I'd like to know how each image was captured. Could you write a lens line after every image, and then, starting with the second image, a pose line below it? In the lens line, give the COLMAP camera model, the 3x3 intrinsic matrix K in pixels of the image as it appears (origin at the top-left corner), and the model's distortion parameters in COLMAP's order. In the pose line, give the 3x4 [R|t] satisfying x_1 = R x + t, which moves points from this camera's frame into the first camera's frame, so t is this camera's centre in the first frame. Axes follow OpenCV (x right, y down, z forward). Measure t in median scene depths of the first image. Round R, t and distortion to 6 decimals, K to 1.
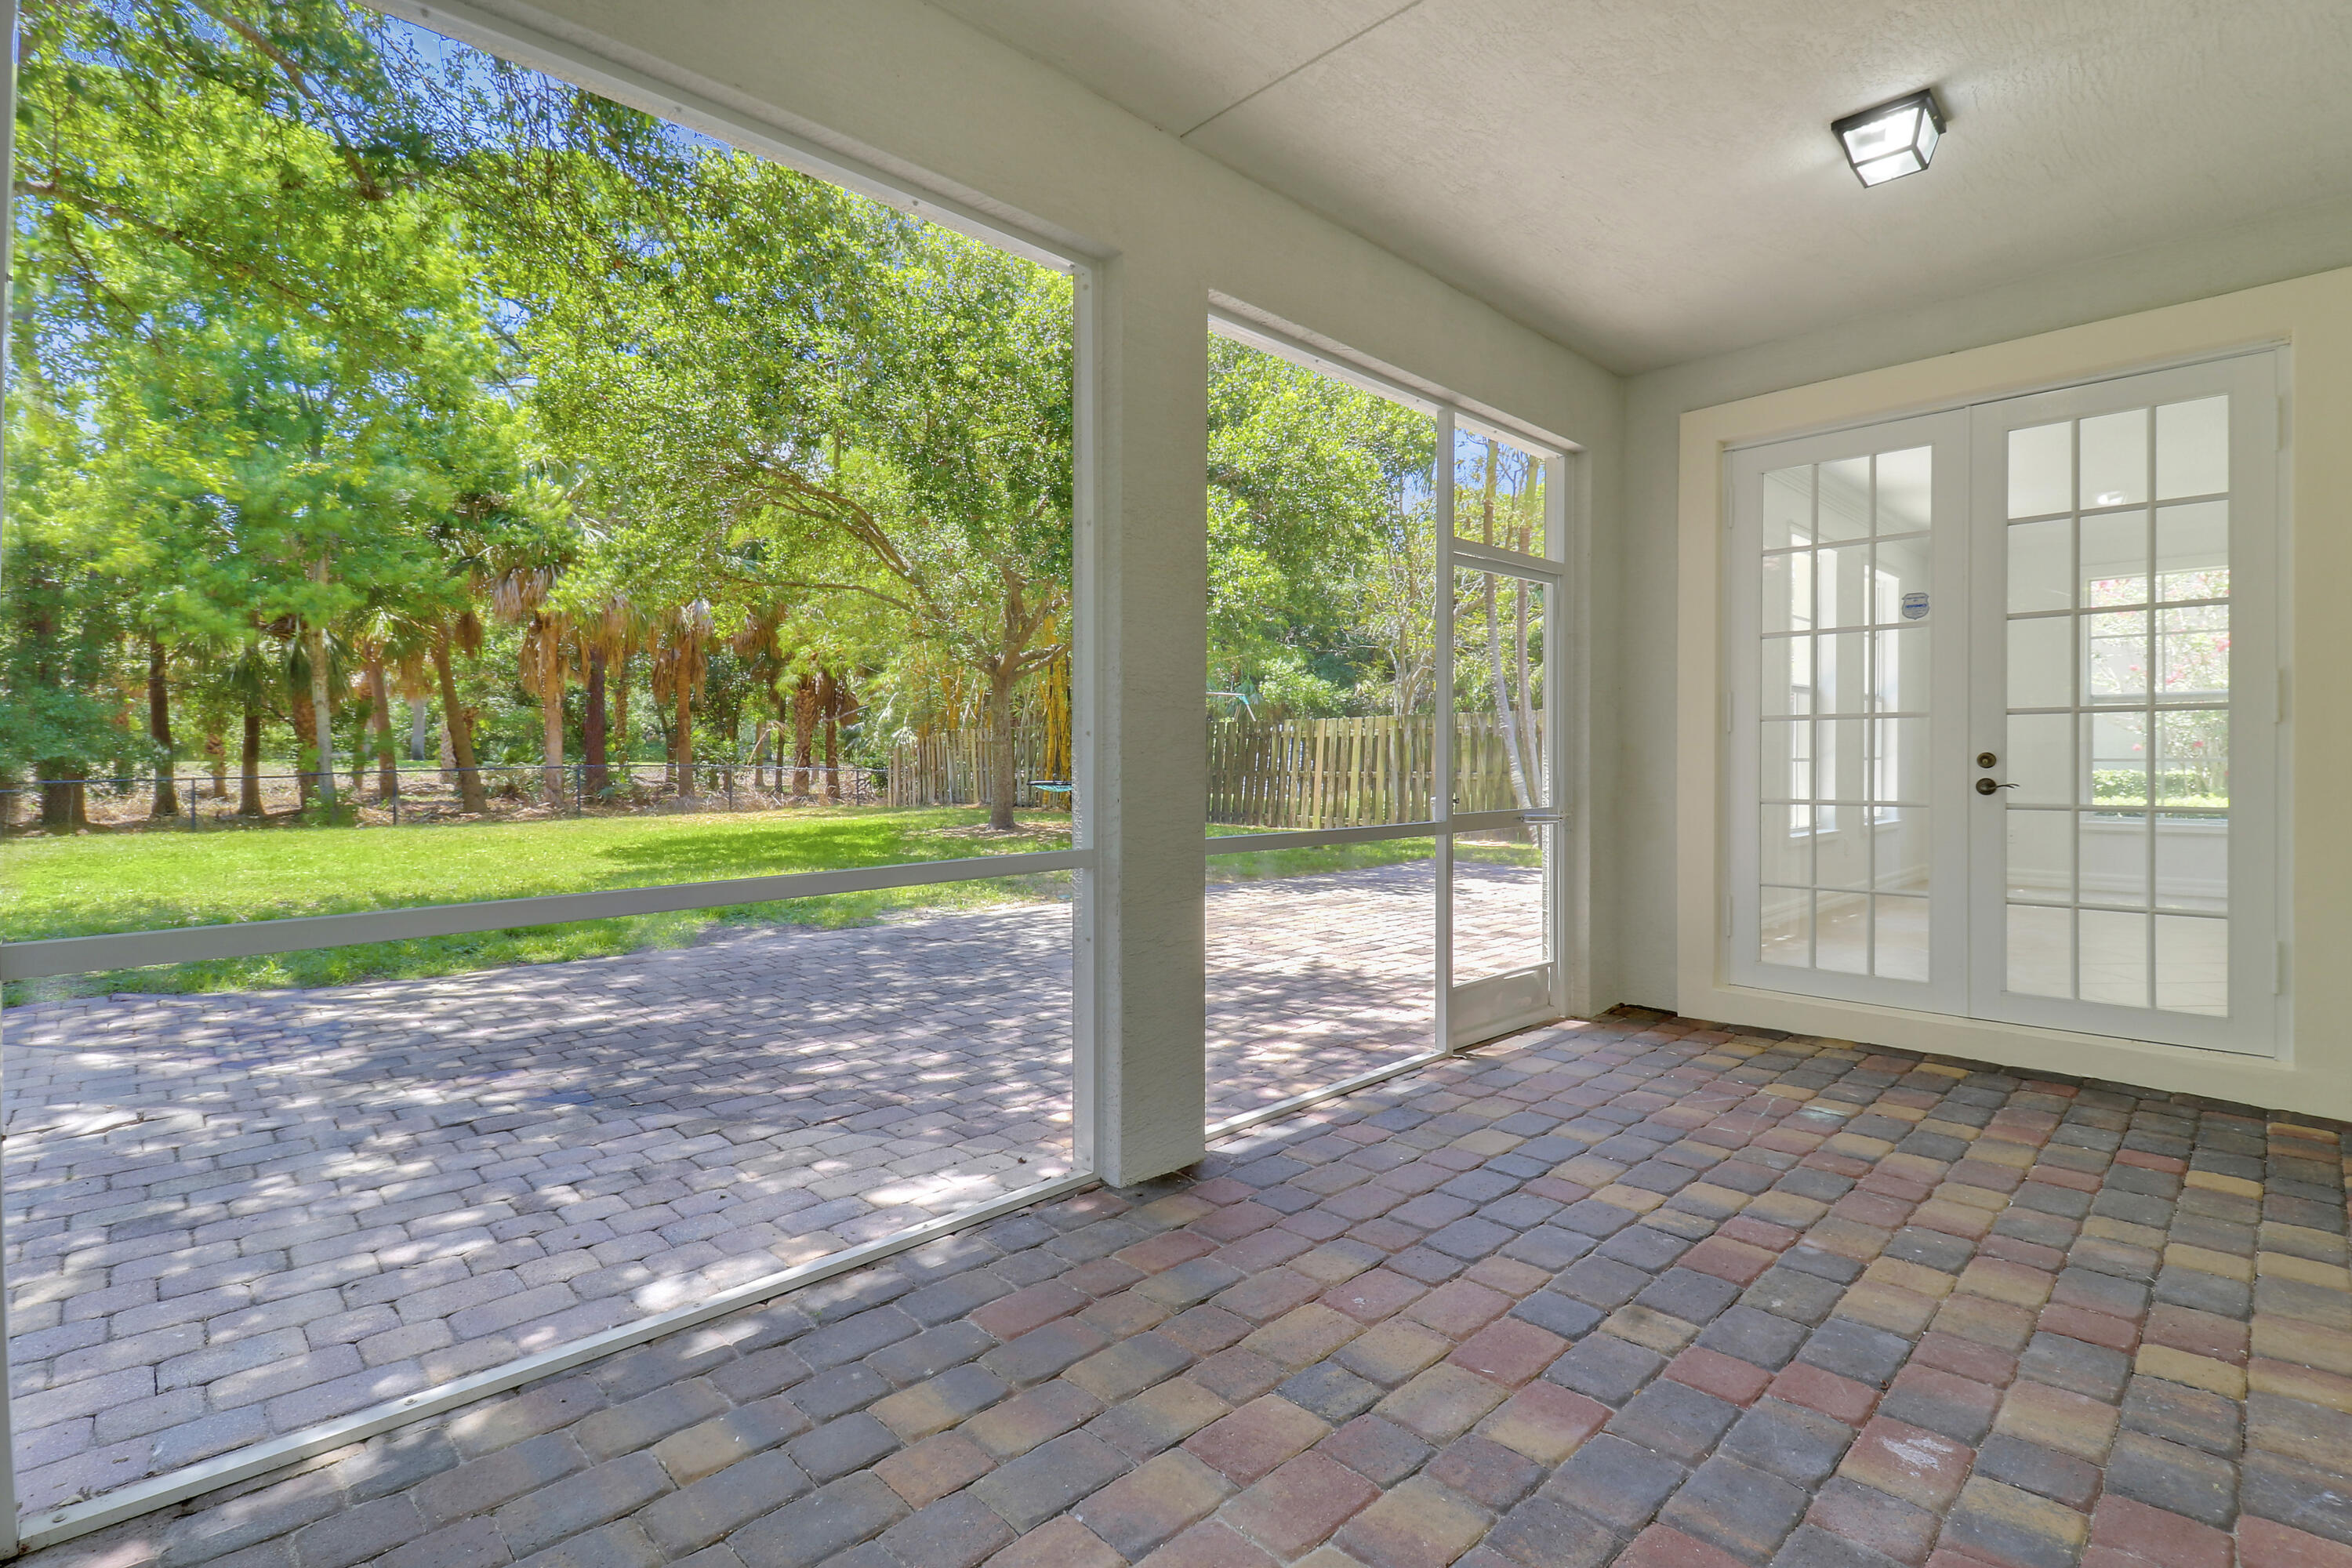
lens RADIAL K [[1103.6, 0, 1178.7], [0, 1103.6, 760.0], [0, 0, 1]] dist [-0.002526, -0.007370]
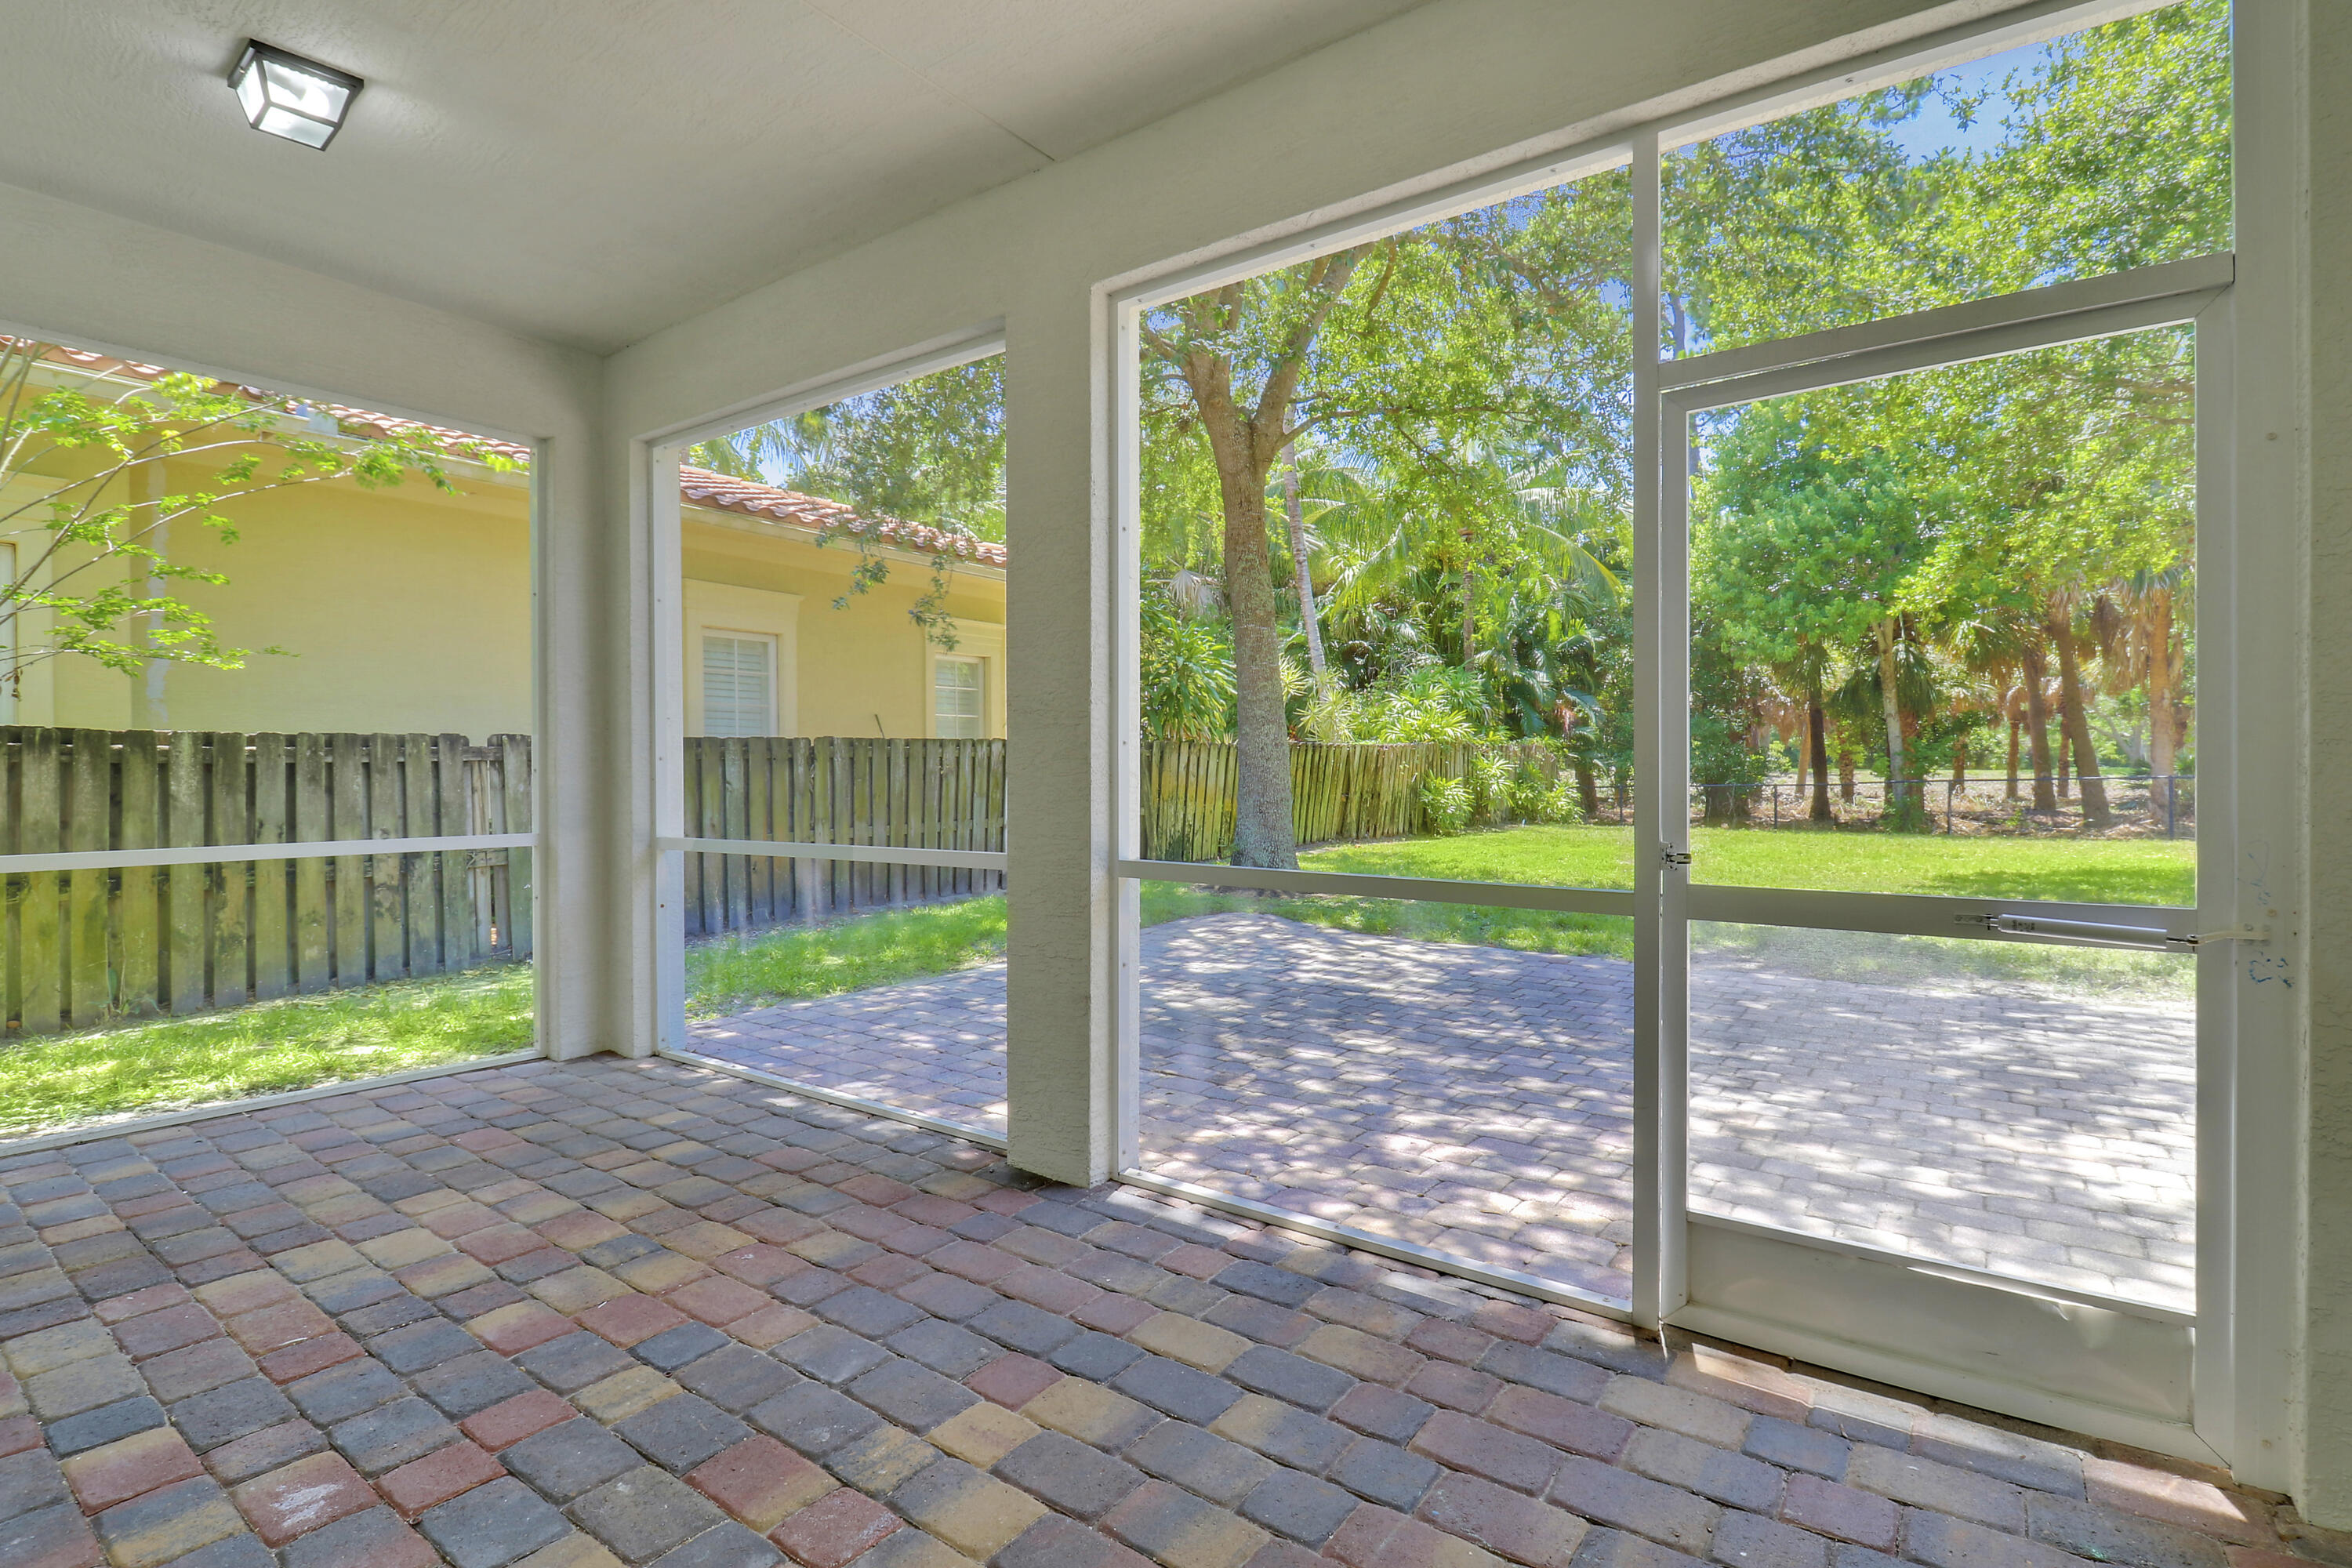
lens RADIAL K [[1103.6, 0, 1163.6], [0, 1103.6, 769.5], [0, 0, 1]] dist [-0.002526, -0.007370]
pose [[0.166390, 0.001011, -0.986060, 0.919949], [-0.002916, 0.999996, 0.000533, -0.004812], [0.986056, 0.002787, 0.166392, 0.843897]]
